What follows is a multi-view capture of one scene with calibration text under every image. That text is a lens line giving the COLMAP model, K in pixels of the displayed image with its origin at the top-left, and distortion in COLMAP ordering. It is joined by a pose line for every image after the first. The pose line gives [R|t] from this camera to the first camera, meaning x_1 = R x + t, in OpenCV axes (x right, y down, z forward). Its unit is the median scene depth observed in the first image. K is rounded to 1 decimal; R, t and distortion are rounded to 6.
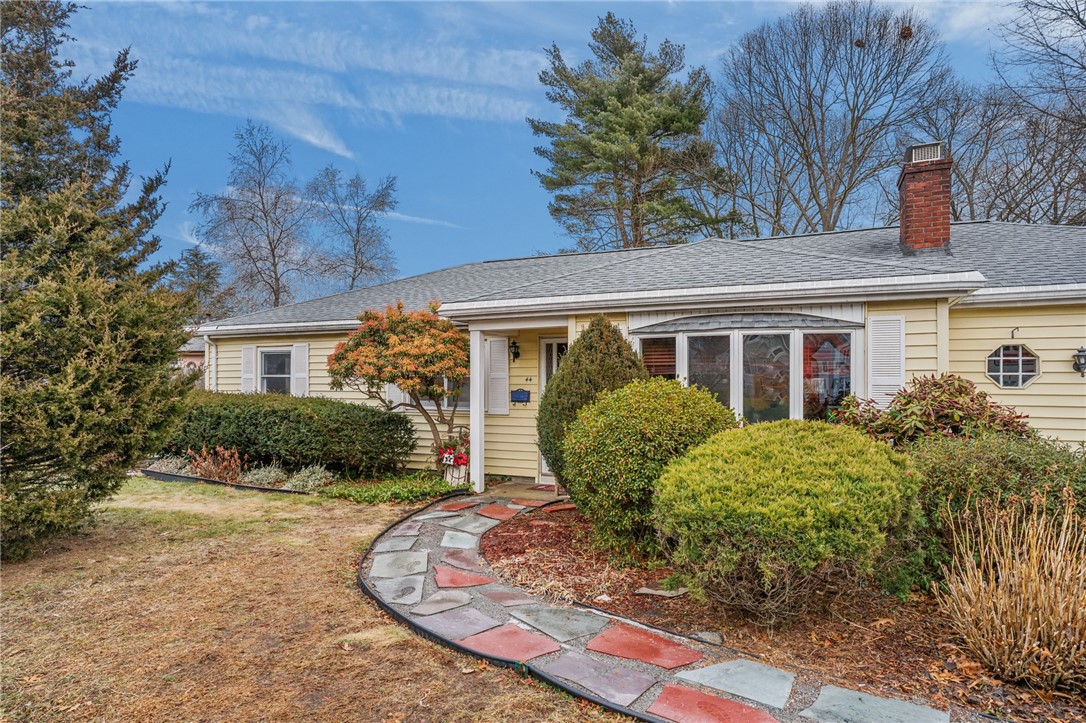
lens RADIAL K [[639.2, 0, 543.1], [0, 639.2, 368.5], [0, 0, 1]] dist [-0.059219, 0.055797]
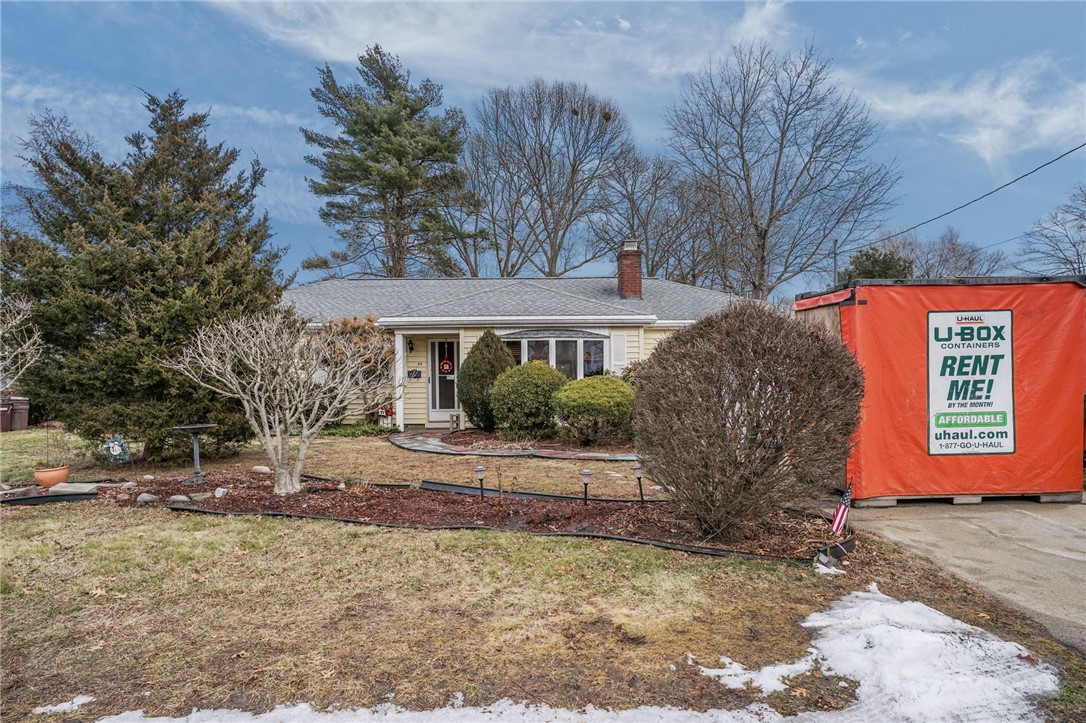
lens RADIAL K [[622.3, 0, 543.0], [0, 622.3, 361.5], [0, 0, 1]] dist [-0.057006, -0.000029]
pose [[0.906225, -0.001413, 0.422794, -0.459446], [-0.000648, 0.999989, 0.004730, 0.003952], [-0.422796, -0.004561, 0.906213, -0.637433]]
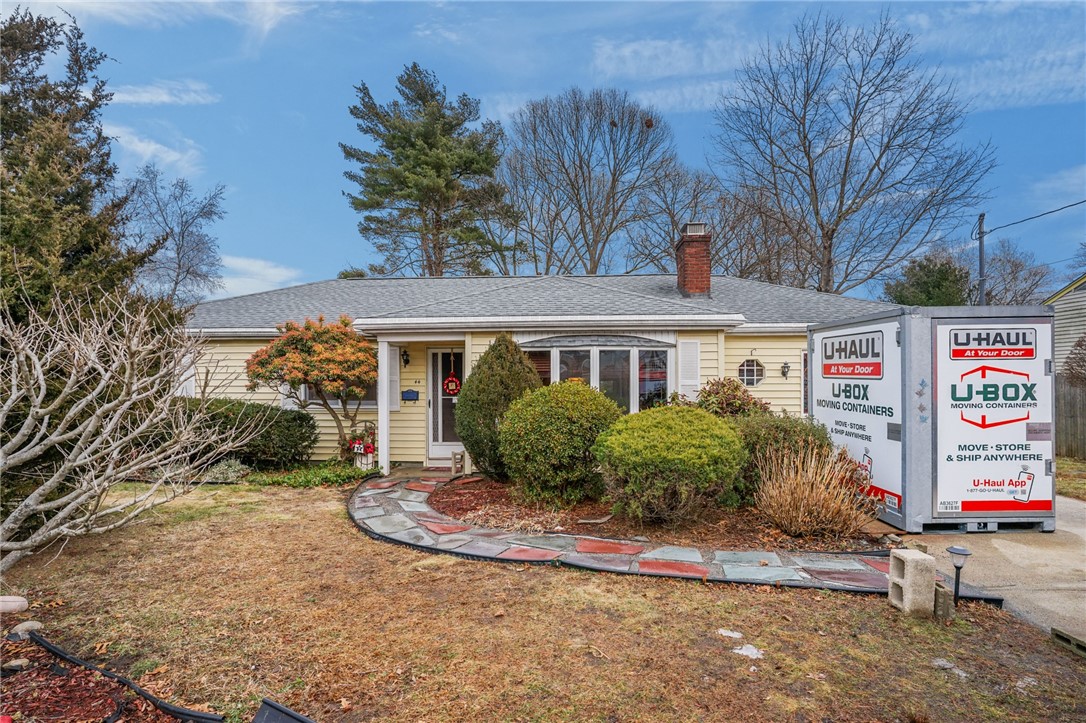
lens RADIAL K [[574.2, 0, 543.0], [0, 574.2, 361.5], [0, 0, 1]] dist [-0.085732, 0.050608]
pose [[0.932807, 0.011276, 0.360200, -0.218089], [-0.004171, 0.999781, -0.020497, -0.000669], [-0.360353, 0.017617, 0.932650, -0.122992]]
